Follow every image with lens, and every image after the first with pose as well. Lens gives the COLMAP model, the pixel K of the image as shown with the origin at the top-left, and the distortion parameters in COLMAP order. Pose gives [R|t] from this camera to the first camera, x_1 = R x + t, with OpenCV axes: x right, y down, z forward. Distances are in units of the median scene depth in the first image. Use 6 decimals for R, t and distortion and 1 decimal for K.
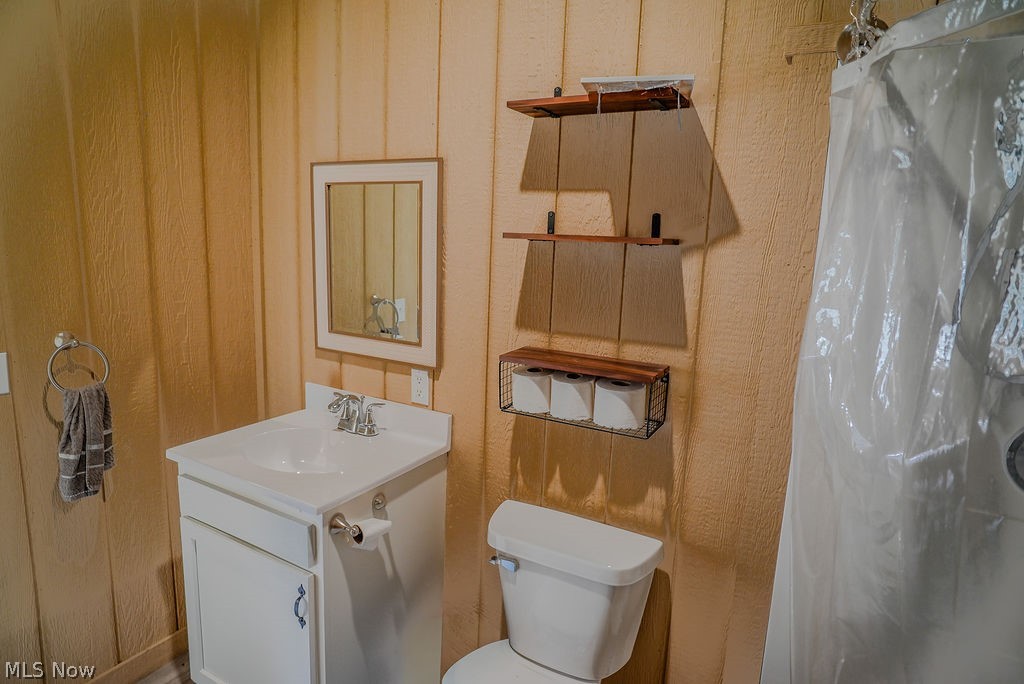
lens RADIAL K [[612.8, 0, 506.9], [0, 612.8, 339.7], [0, 0, 1]] dist [-0.027133, 0.006946]
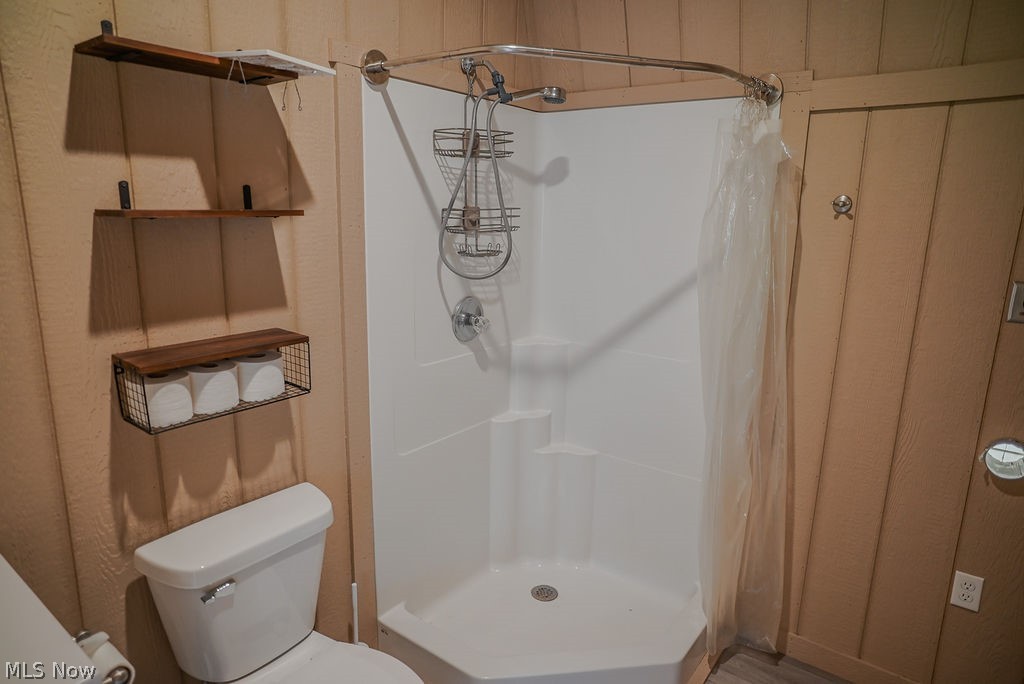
lens RADIAL K [[612.8, 0, 506.9], [0, 612.8, 342.2], [0, 0, 1]] dist [-0.027133, 0.006946]
pose [[0.117593, -0.237129, 0.964335, -0.719526], [0.165769, 0.962135, 0.216373, -0.097785], [-0.979129, 0.134413, 0.152448, 0.429804]]
